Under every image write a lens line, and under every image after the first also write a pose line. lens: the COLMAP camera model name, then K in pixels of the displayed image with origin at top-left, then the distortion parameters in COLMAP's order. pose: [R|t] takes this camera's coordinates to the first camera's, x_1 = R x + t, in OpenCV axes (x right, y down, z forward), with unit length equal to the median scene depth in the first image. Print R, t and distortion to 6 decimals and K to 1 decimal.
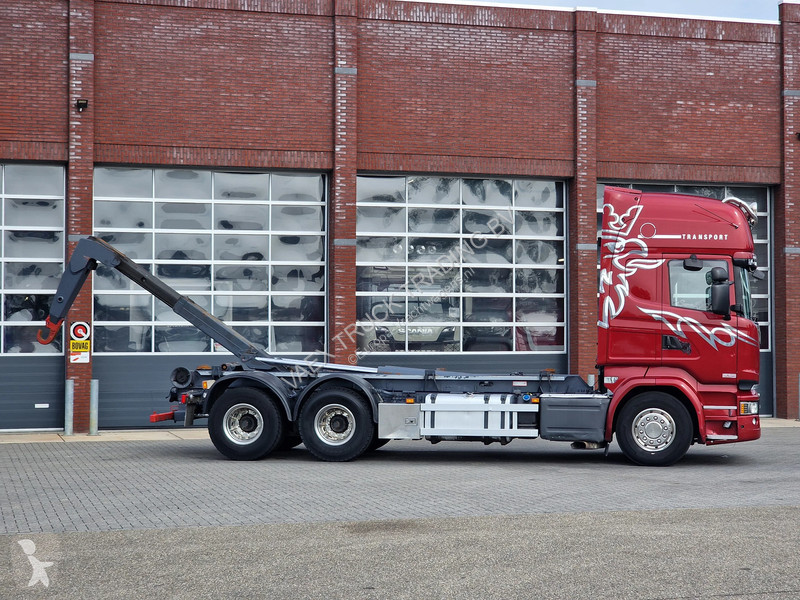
lens RADIAL K [[1510.1, 0, 432.0], [0, 1510.1, 305.4], [0, 0, 1]] dist [0.010605, 0.409498]
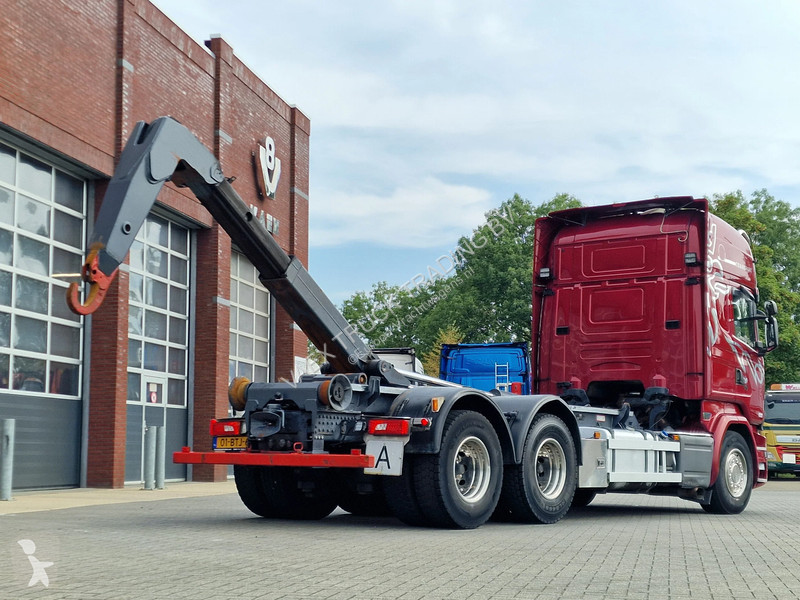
lens RADIAL K [[1325.6, 0, 398.2], [0, 1325.6, 335.6], [0, 0, 1]] dist [0.039354, 0.180164]
pose [[0.468914, 0.084678, 0.879175, -0.474762], [-0.031636, 0.996365, -0.079092, 0.051160], [-0.882677, 0.009273, 0.469888, 0.579331]]
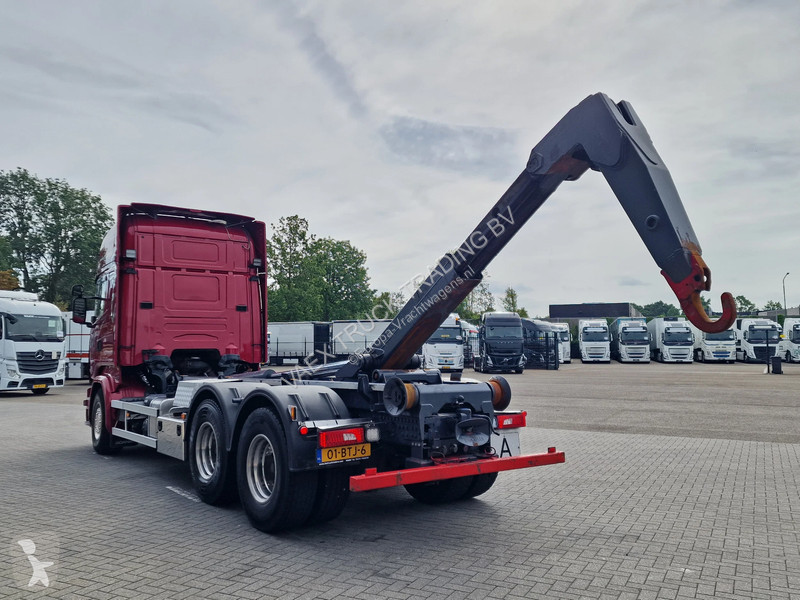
lens RADIAL K [[680.0, 0, 400.0], [0, 680.0, 300.0], [0, 0, 1]] dist [0.105962, -0.005879]
pose [[-0.708662, 0.052462, 0.703595, -0.266434], [-0.014839, 0.995903, -0.089203, 0.026861], [-0.705392, -0.073656, -0.704980, 0.965366]]
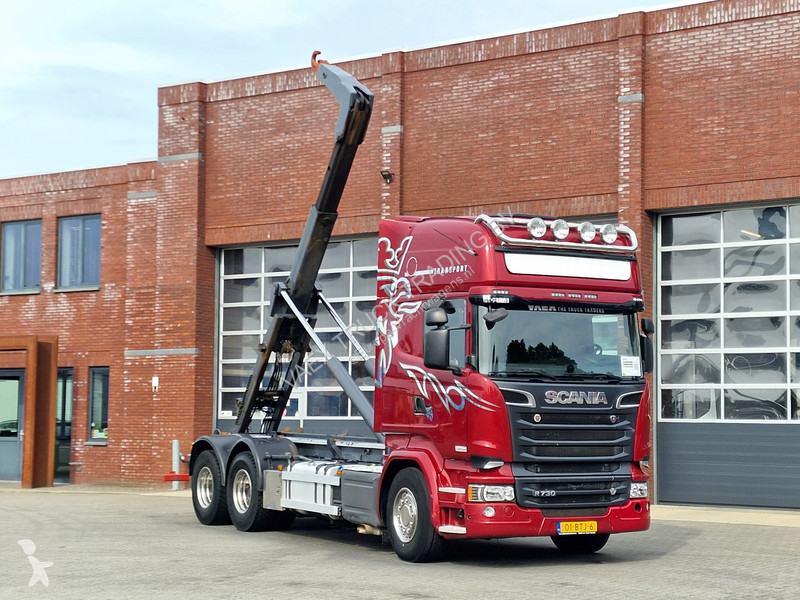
lens RADIAL K [[1523.2, 0, 400.0], [0, 1523.2, 300.0], [0, 0, 1]] dist [0.253683, -0.383611]
pose [[0.614409, -0.050916, -0.787343, 0.568974], [0.009763, 0.998330, -0.056941, 0.010823], [0.788928, 0.027299, 0.613880, 0.359518]]
